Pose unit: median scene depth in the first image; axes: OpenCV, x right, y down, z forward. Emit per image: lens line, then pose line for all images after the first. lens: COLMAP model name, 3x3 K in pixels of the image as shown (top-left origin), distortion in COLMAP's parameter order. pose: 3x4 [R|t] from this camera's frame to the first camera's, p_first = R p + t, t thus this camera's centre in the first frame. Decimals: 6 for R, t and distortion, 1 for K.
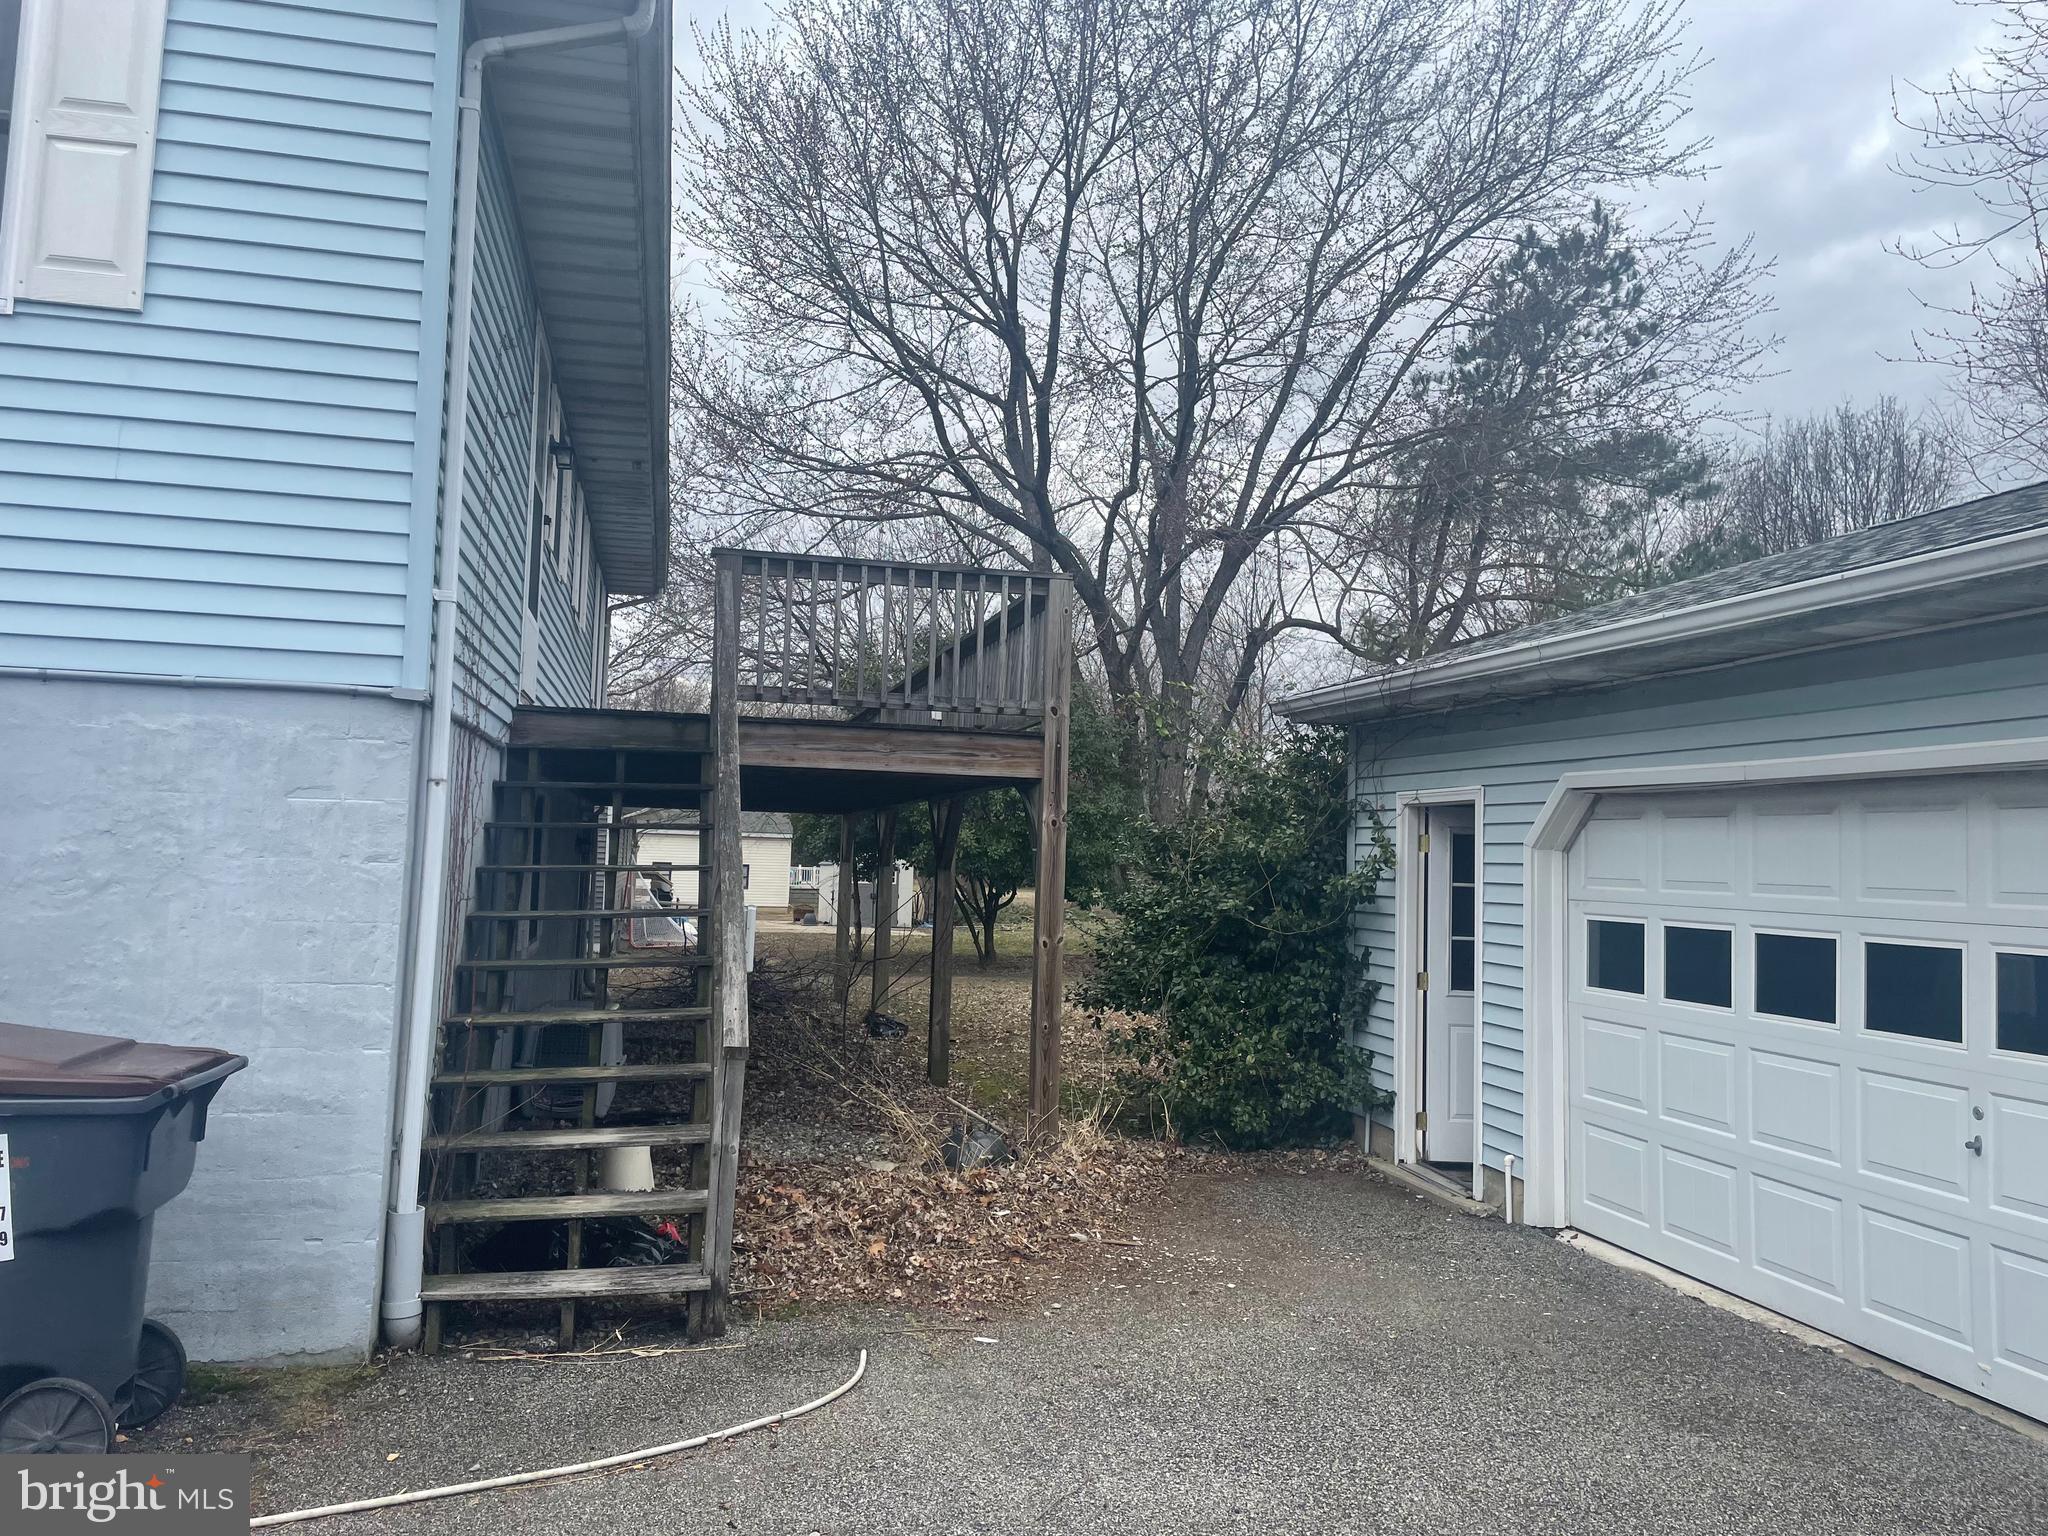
lens RADIAL K [[1558.3, 0, 1021.9], [0, 1558.3, 754.8], [0, 0, 1]] dist [0.105383, -0.132275]
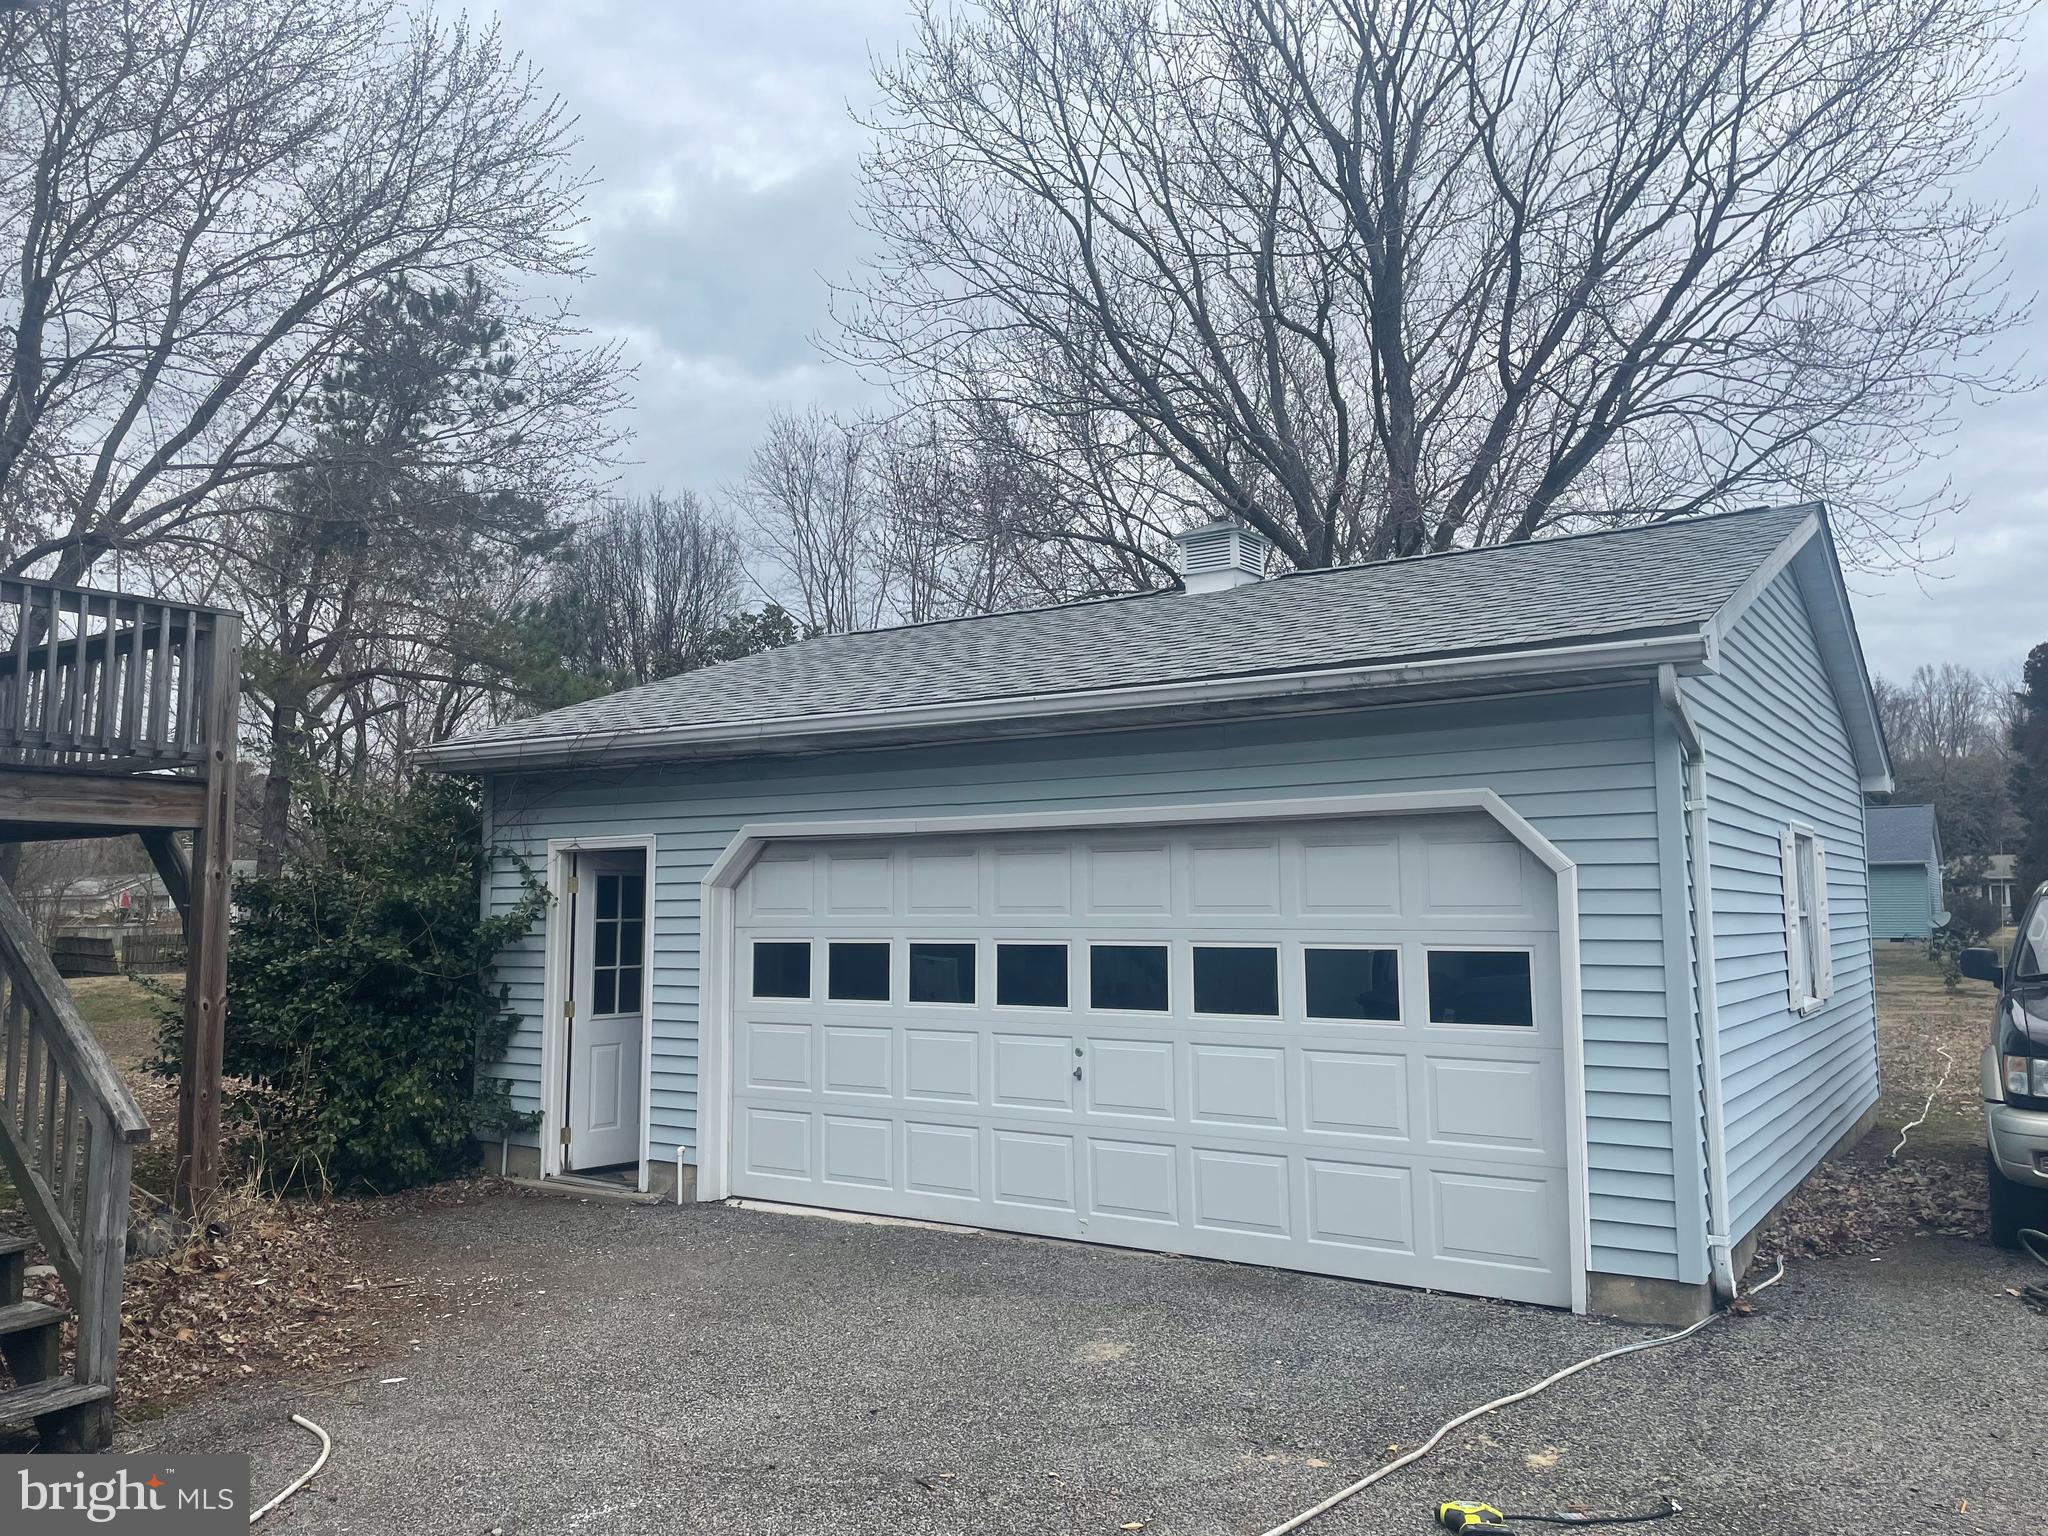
lens RADIAL K [[1574.2, 0, 1021.5], [0, 1574.2, 758.7], [0, 0, 1]] dist [0.090318, -0.116491]
pose [[0.710827, 0.027947, 0.702811, -0.343277], [-0.016514, 0.999598, -0.023046, -0.013894], [-0.703173, 0.004775, 0.711003, -0.027554]]
